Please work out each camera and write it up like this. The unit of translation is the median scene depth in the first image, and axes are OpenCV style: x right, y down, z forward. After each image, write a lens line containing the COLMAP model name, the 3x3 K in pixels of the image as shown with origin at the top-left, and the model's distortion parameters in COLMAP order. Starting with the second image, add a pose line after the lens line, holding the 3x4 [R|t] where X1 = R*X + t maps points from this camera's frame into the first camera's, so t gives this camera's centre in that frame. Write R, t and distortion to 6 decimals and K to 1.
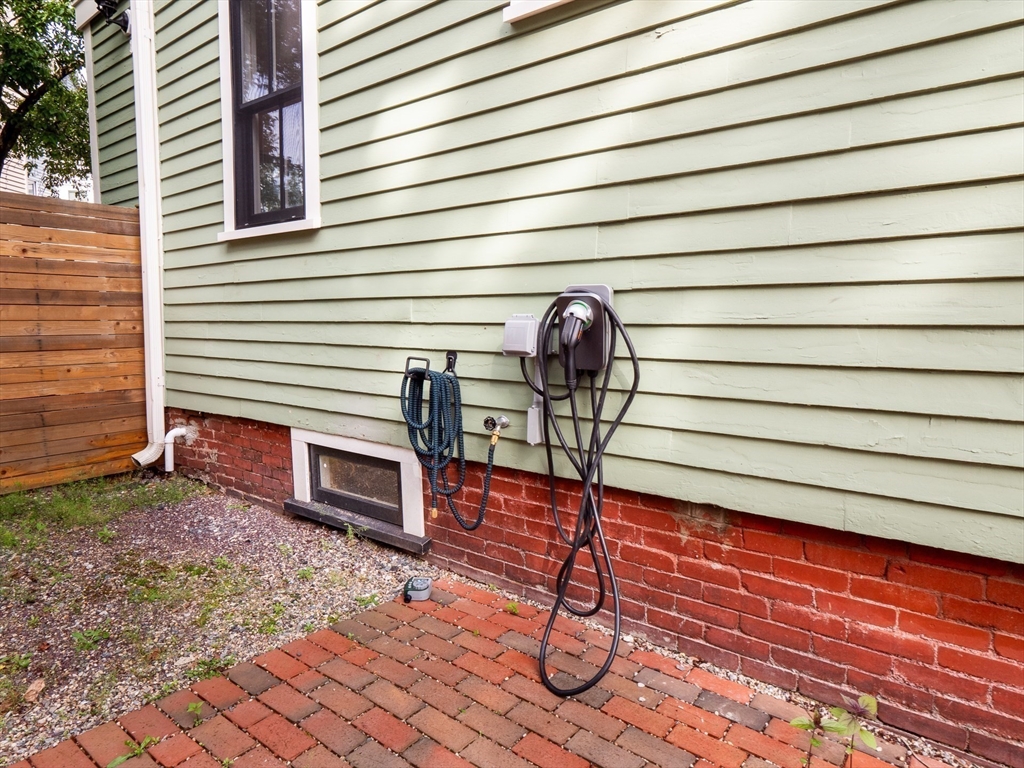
lens RADIAL K [[637.6, 0, 520.0], [0, 637.6, 378.2], [0, 0, 1]] dist [-0.006542, -0.000429]
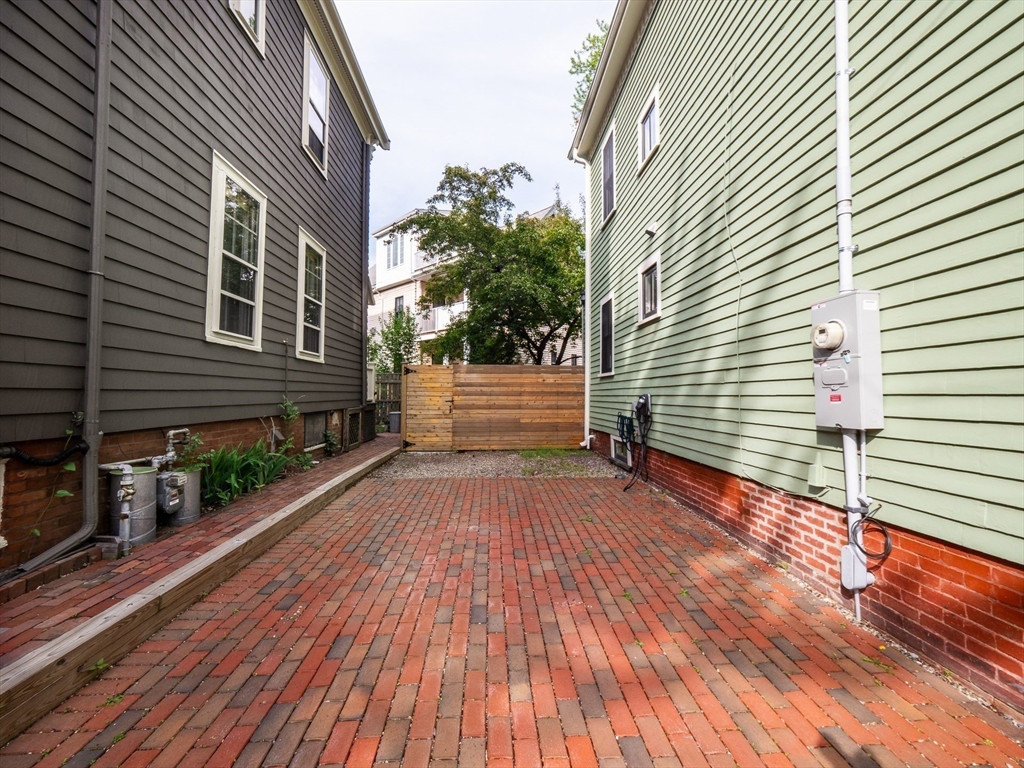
lens RADIAL K [[452.7, 0, 509.9], [0, 452.7, 381.5], [0, 0, 1]] dist [-0.010889, 0.002009]
pose [[0.658870, -0.021773, -0.751942, 0.936547], [-0.071368, 0.993263, -0.091295, 0.051816], [0.748864, 0.113816, 0.652877, -0.825812]]
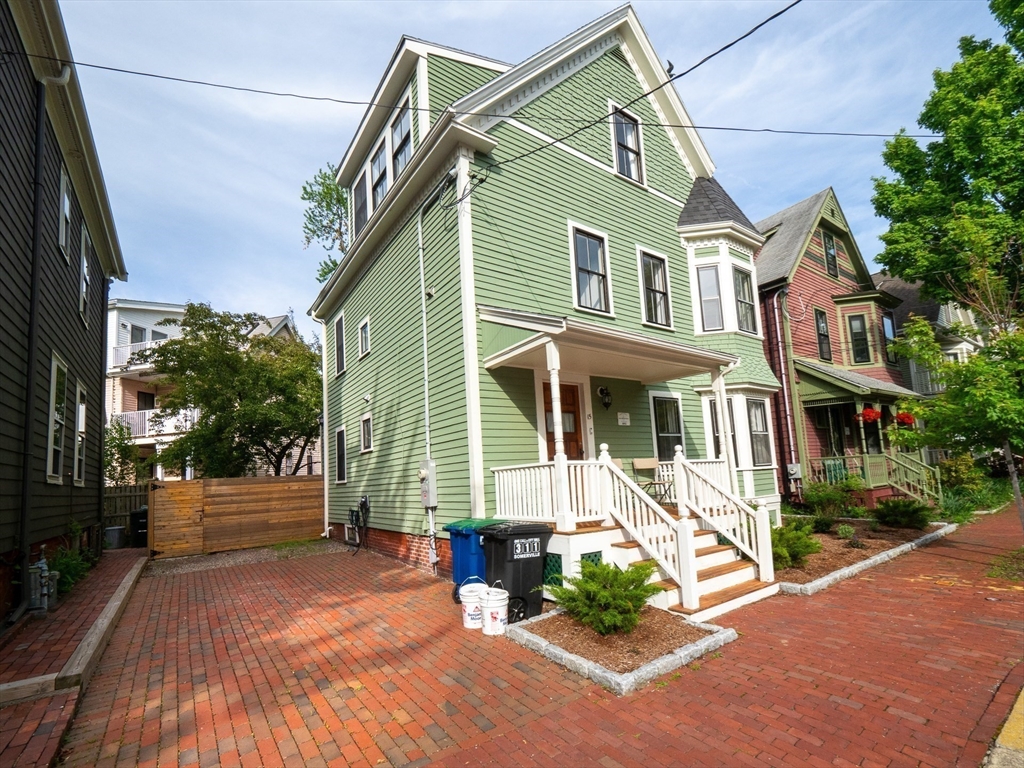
lens RADIAL K [[452.7, 0, 521.0], [0, 452.7, 436.6], [0, 0, 1]] dist [-0.010889, 0.002009]
pose [[0.962331, -0.085154, -0.258203, 1.606496], [0.037601, 0.982245, -0.183796, 0.095410], [0.269269, 0.167164, 0.948446, -1.697163]]
